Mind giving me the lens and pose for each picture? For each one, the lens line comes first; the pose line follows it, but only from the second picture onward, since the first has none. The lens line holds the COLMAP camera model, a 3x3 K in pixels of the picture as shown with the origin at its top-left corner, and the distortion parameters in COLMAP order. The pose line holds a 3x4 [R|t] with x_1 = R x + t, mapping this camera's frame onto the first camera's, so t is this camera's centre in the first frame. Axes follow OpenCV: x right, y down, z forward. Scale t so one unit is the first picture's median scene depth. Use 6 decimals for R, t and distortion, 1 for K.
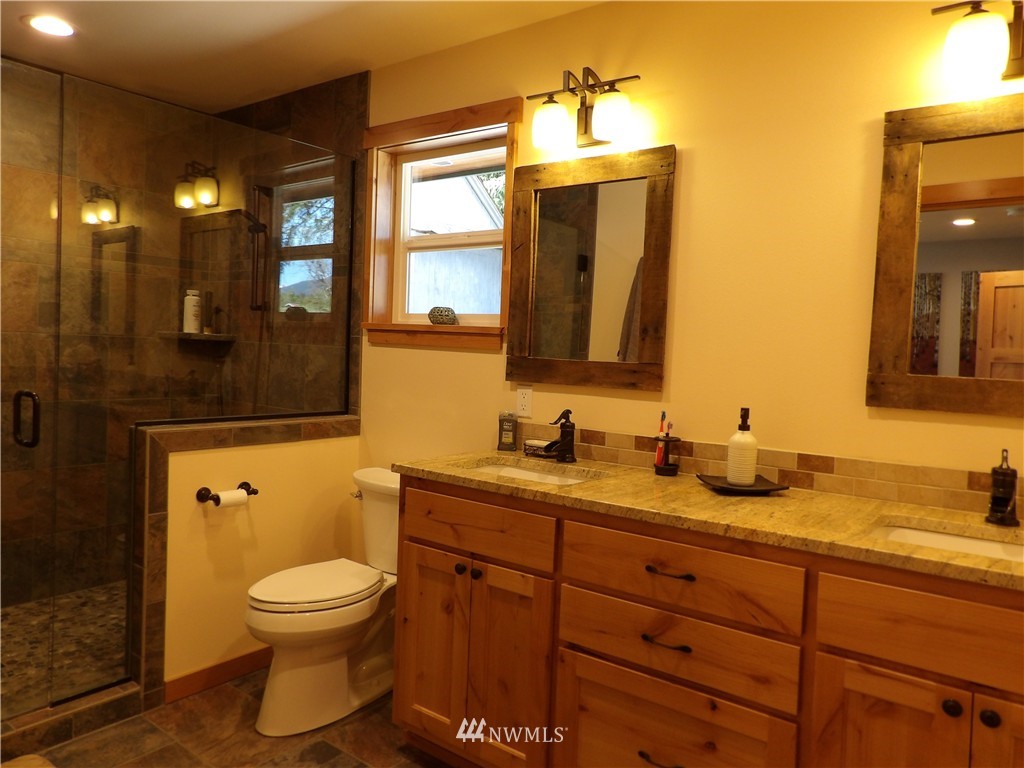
lens RADIAL K [[728.8, 0, 511.3], [0, 728.8, 380.3], [0, 0, 1]] dist [-0.052449, 0.058589]
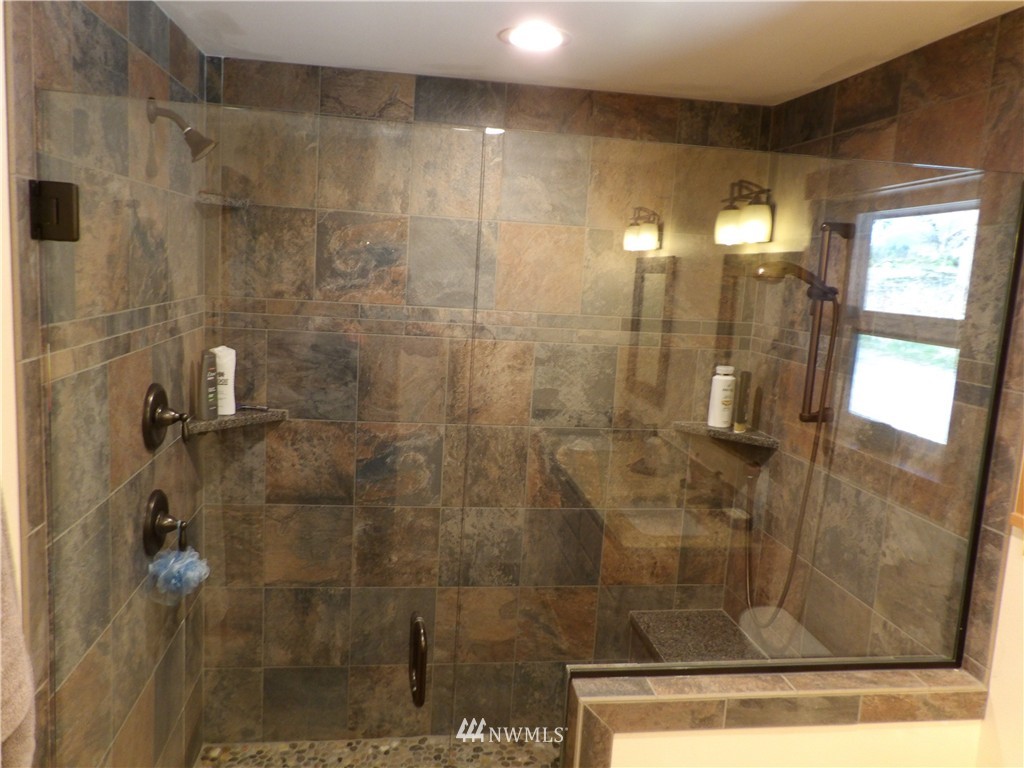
lens RADIAL K [[728.8, 0, 507.0], [0, 728.8, 377.0], [0, 0, 1]] dist [-0.052449, 0.058589]
pose [[0.715517, 0.097690, -0.691731, -0.117425], [-0.060854, 0.995126, 0.077591, -0.180817], [0.695940, -0.013423, 0.717975, 0.394865]]
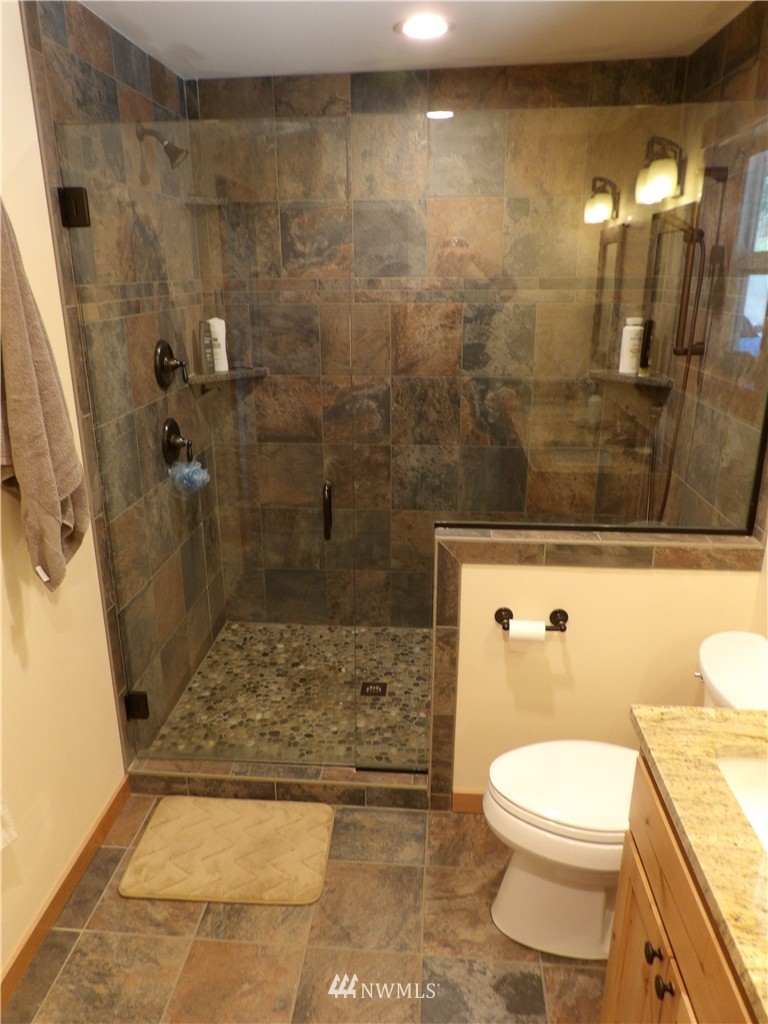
lens RADIAL K [[728.8, 0, 379.1], [0, 728.8, 525.7], [0, 0, 1]] dist [-0.052449, 0.058589]
pose [[0.533892, 0.231130, -0.813350, 0.122991], [-0.009793, 0.963541, 0.267381, -0.131650], [0.845496, -0.134787, 0.516690, 0.371540]]
